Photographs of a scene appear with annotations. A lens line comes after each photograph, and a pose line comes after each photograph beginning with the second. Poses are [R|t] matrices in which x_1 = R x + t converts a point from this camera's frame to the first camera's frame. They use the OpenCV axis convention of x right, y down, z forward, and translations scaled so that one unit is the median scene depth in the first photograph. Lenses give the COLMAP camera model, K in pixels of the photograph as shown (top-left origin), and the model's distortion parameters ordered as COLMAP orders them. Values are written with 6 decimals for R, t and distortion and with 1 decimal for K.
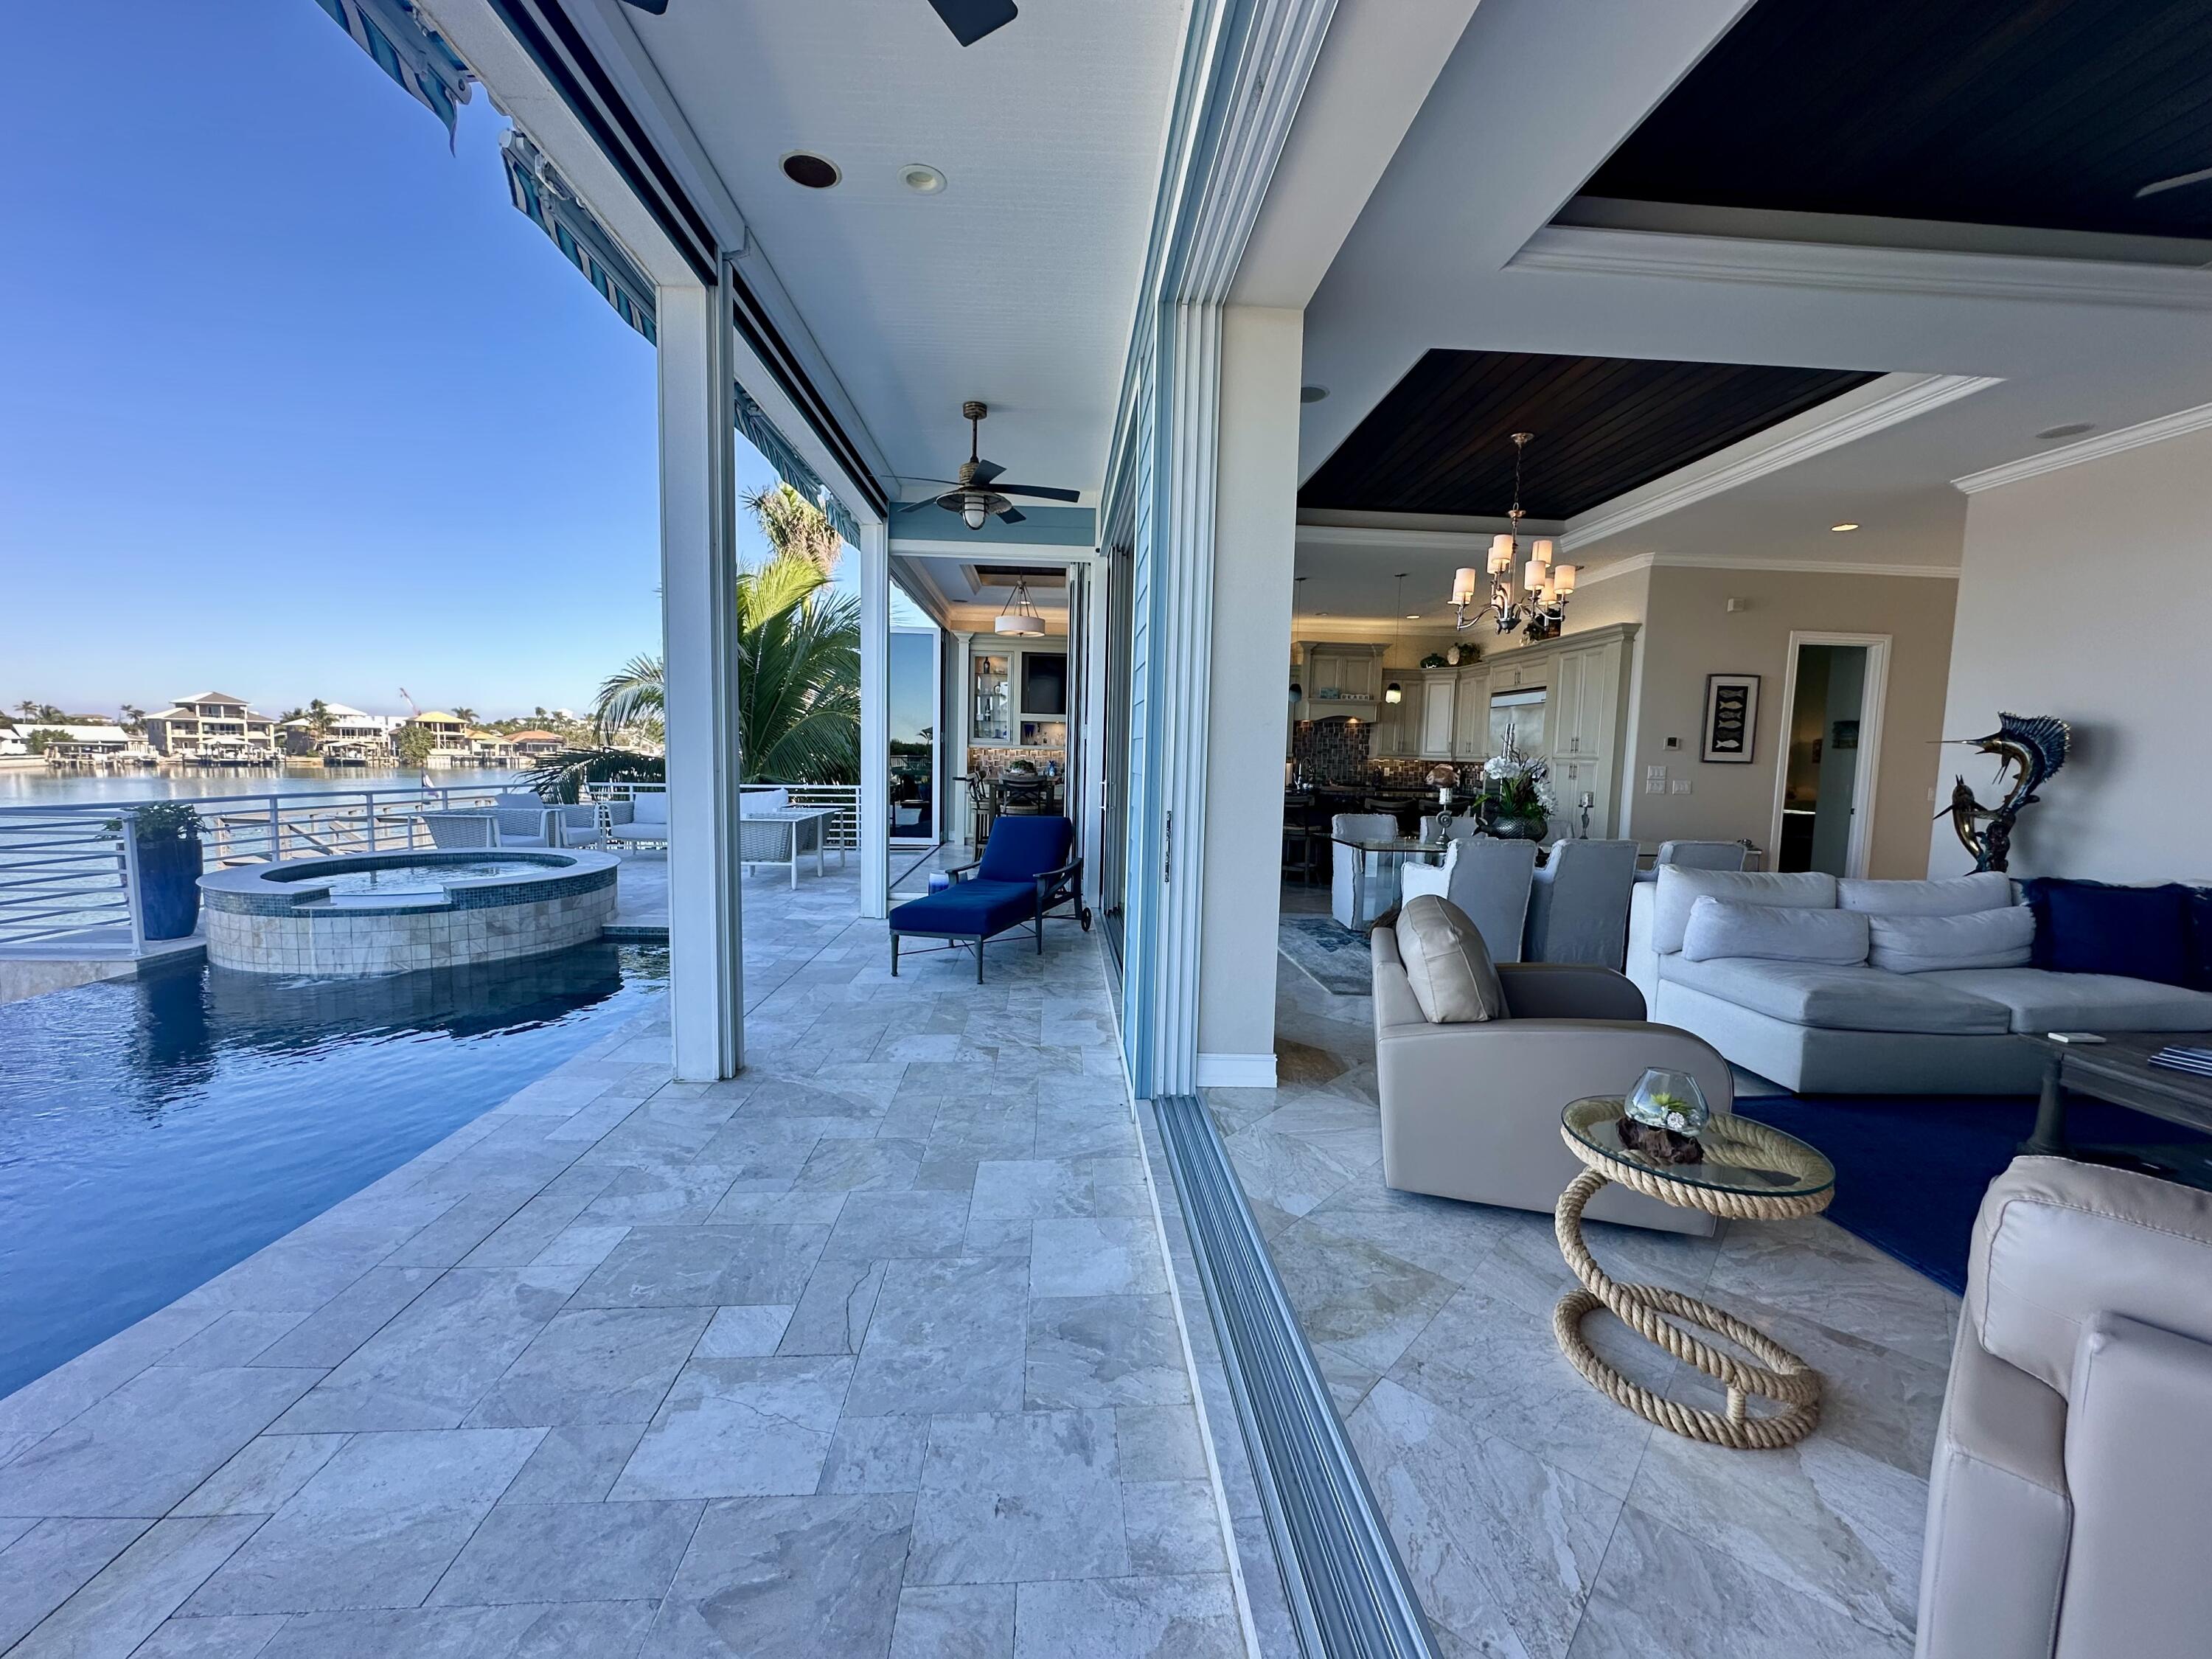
lens RADIAL K [[880.2, 0, 1105.7], [0, 880.2, 827.5], [0, 0, 1]] dist [-0.005182, 0.001231]
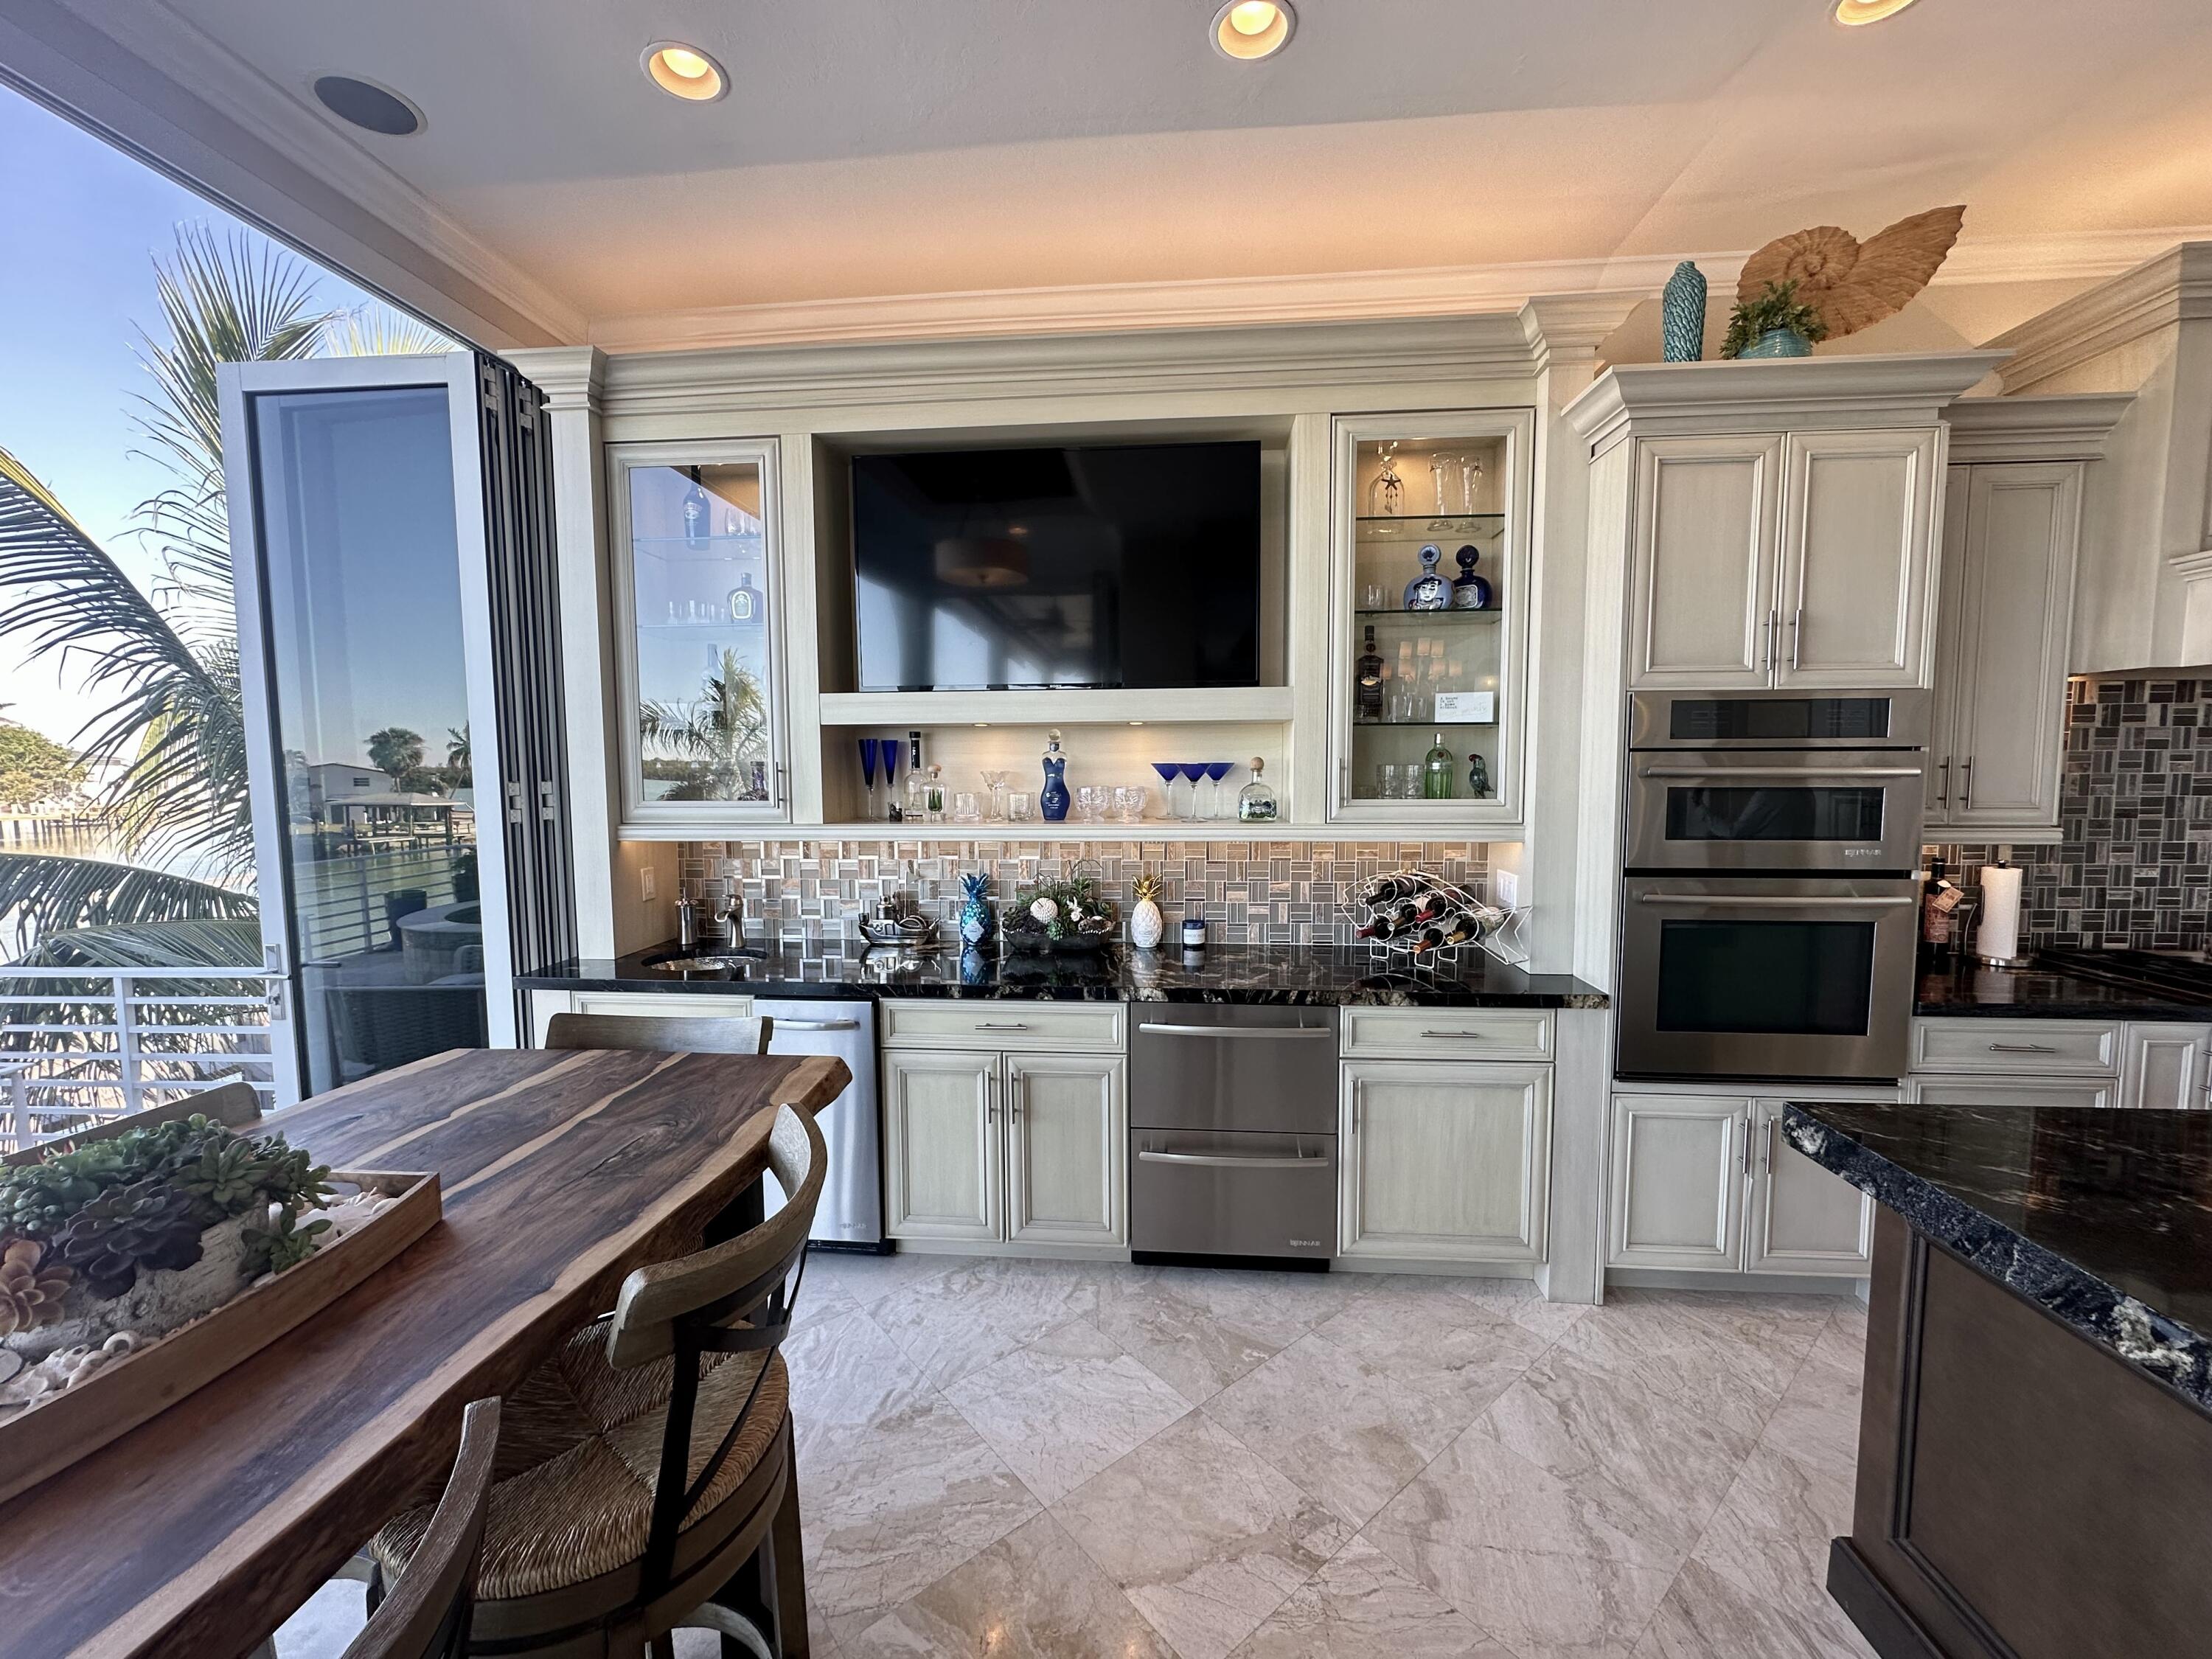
lens RADIAL K [[880.2, 0, 1107.6], [0, 880.2, 830.6], [0, 0, 1]] dist [-0.005182, 0.001231]
pose [[0.988365, -0.021464, -0.150580, 0.032265], [0.019490, 0.999704, -0.014577, -0.169815], [0.150848, 0.011473, 0.988490, 1.505335]]
